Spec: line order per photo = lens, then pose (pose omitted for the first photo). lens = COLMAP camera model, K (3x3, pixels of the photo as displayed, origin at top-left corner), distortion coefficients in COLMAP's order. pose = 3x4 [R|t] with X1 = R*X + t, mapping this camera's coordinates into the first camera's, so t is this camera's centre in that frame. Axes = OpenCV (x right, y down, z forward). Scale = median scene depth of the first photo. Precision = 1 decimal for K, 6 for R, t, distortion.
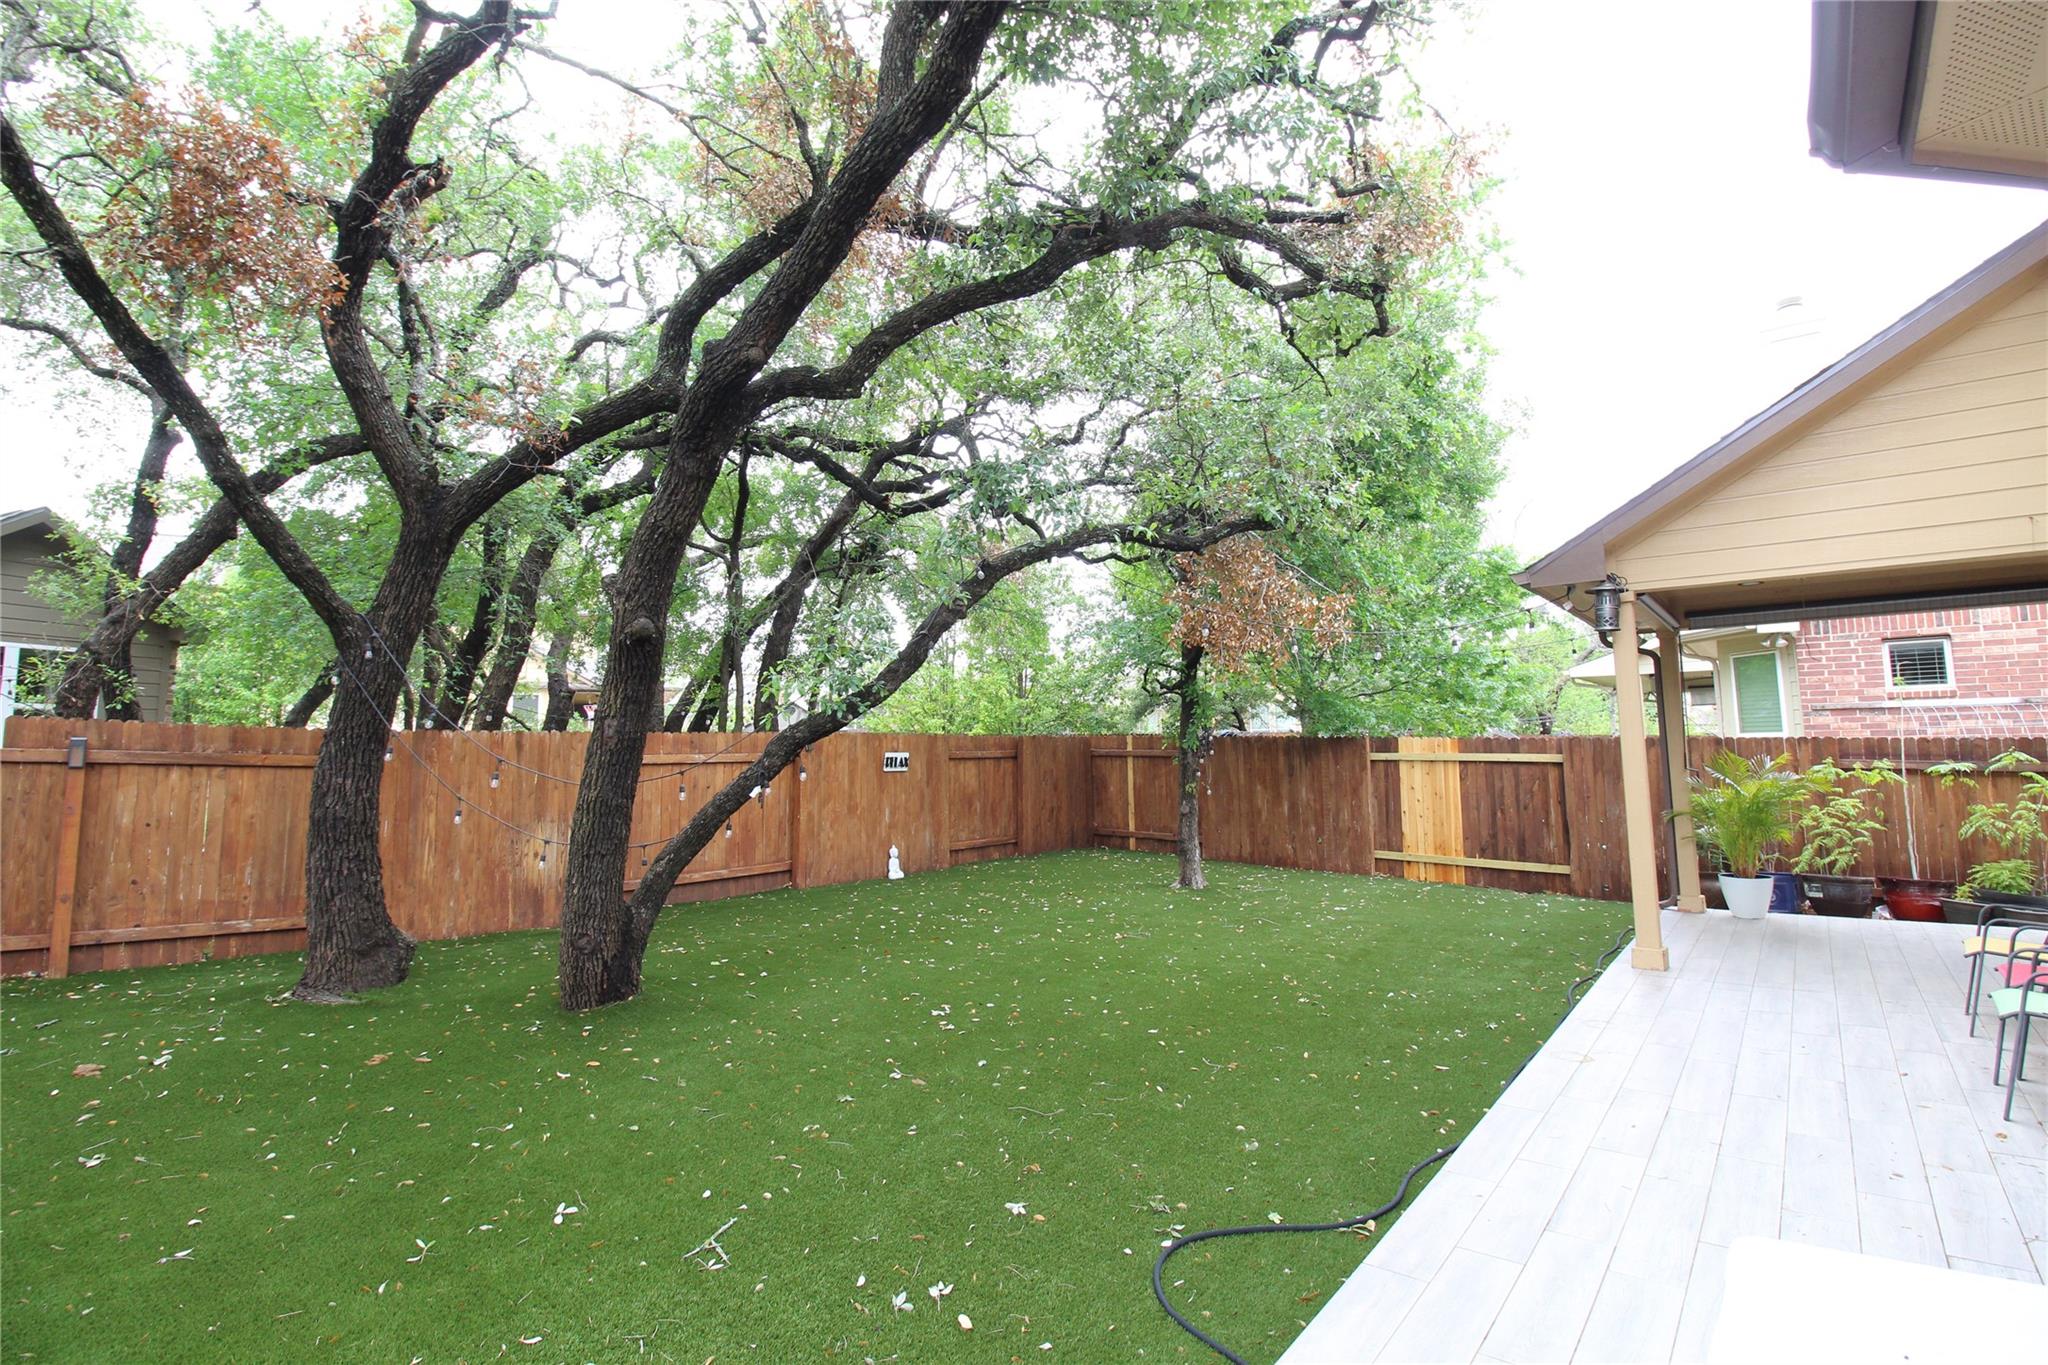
lens RADIAL K [[952.2, 0, 1021.5], [0, 952.2, 672.4], [0, 0, 1]] dist [-0.001209, -0.000273]
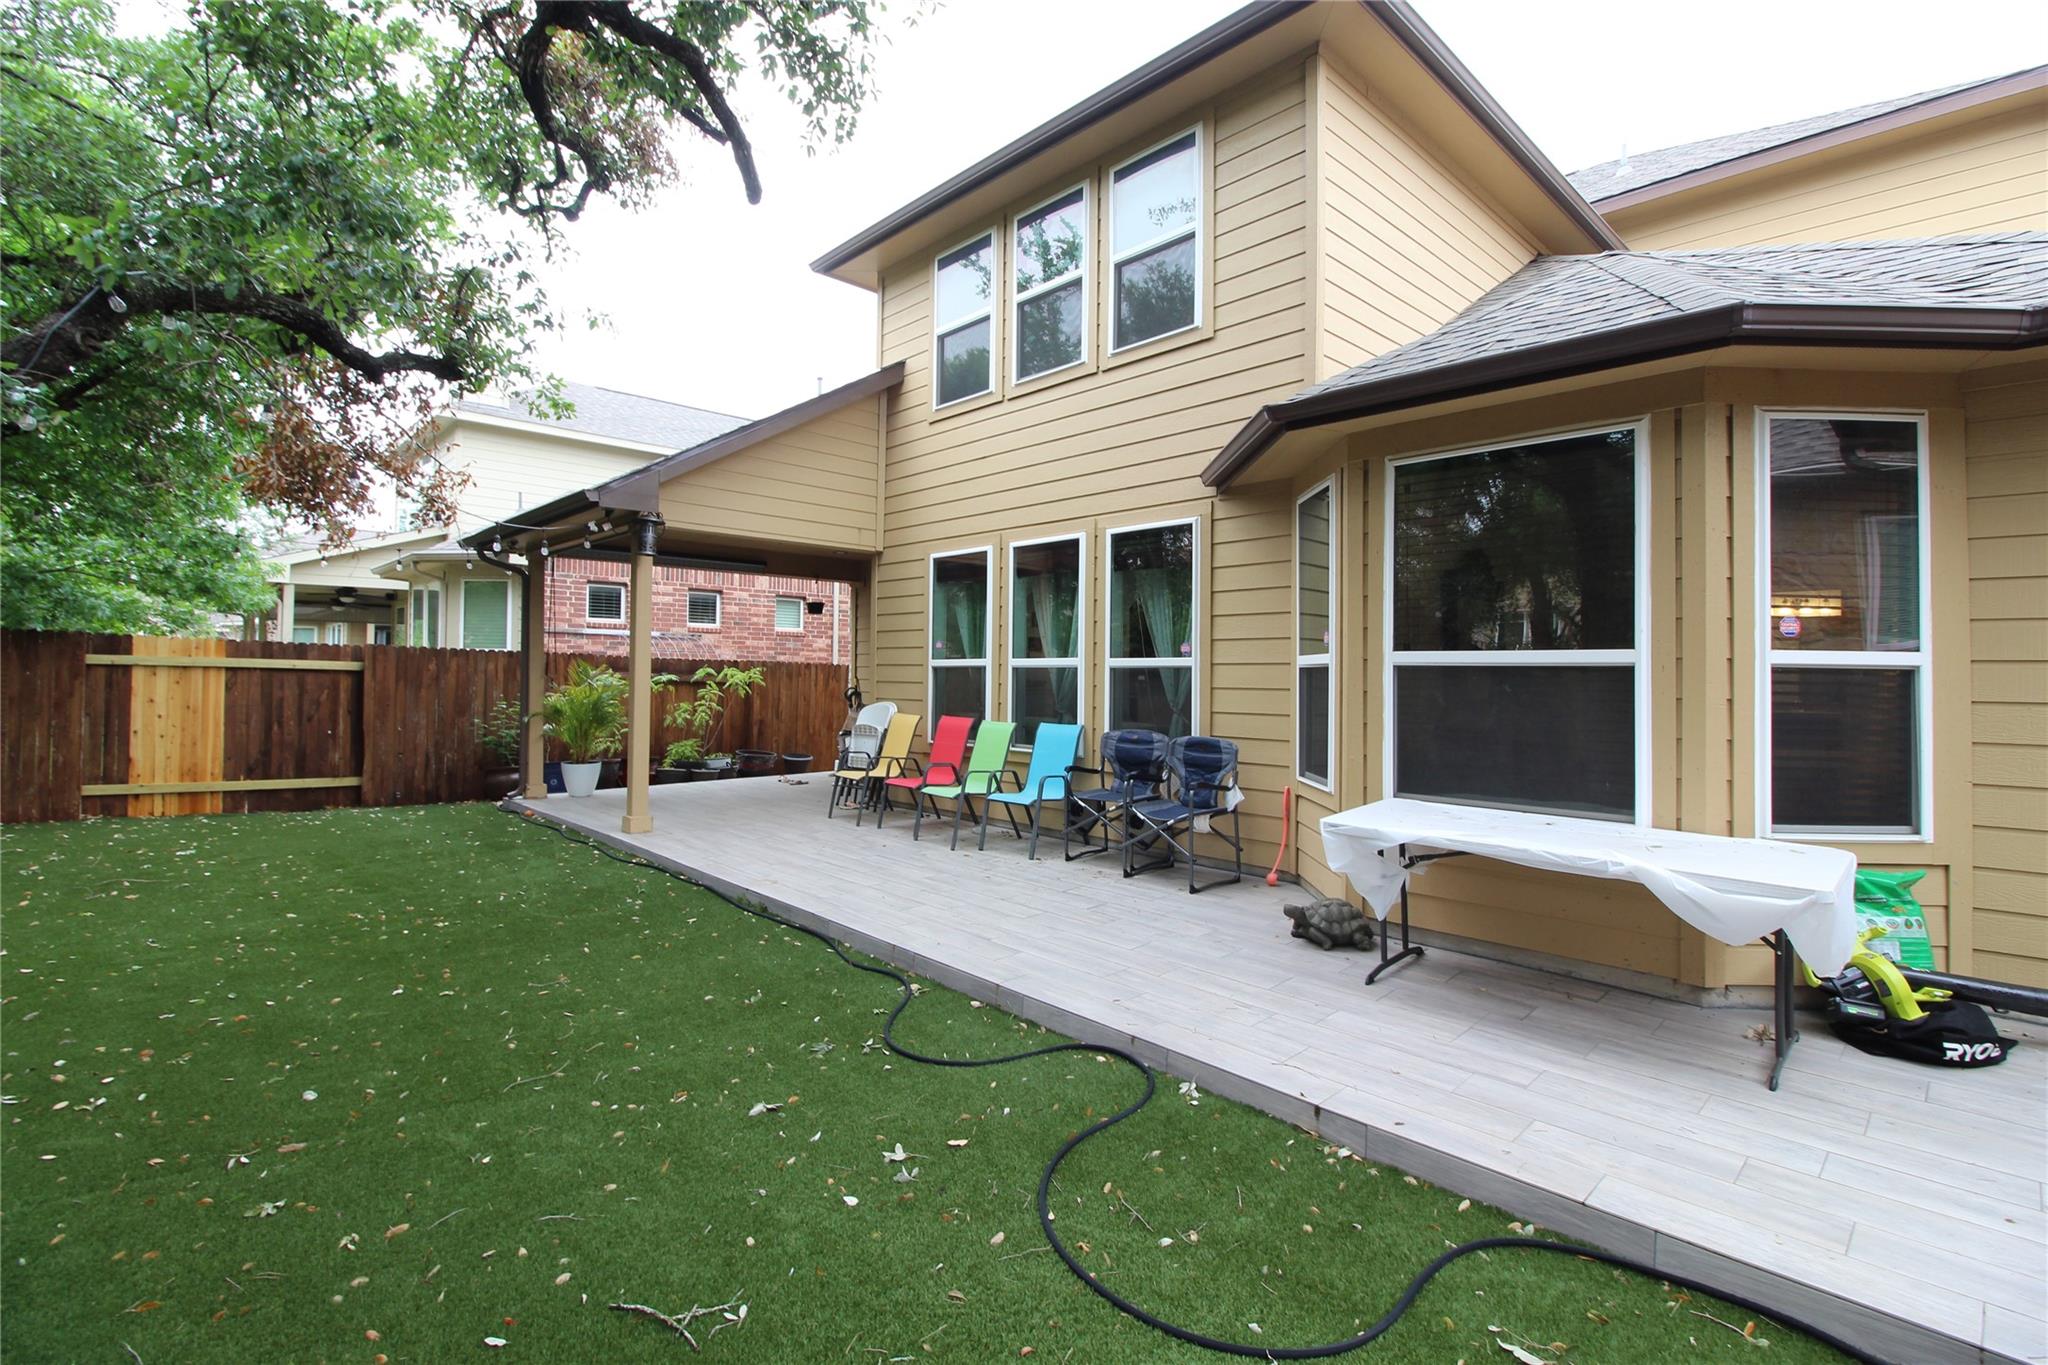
lens RADIAL K [[952.2, 0, 1021.5], [0, 952.2, 672.4], [0, 0, 1]] dist [-0.001209, -0.000273]
pose [[0.122631, 0.016118, 0.992321, -0.293609], [-0.096817, 0.995293, -0.004202, 0.034157], [-0.987719, -0.095558, 0.123615, 0.211129]]
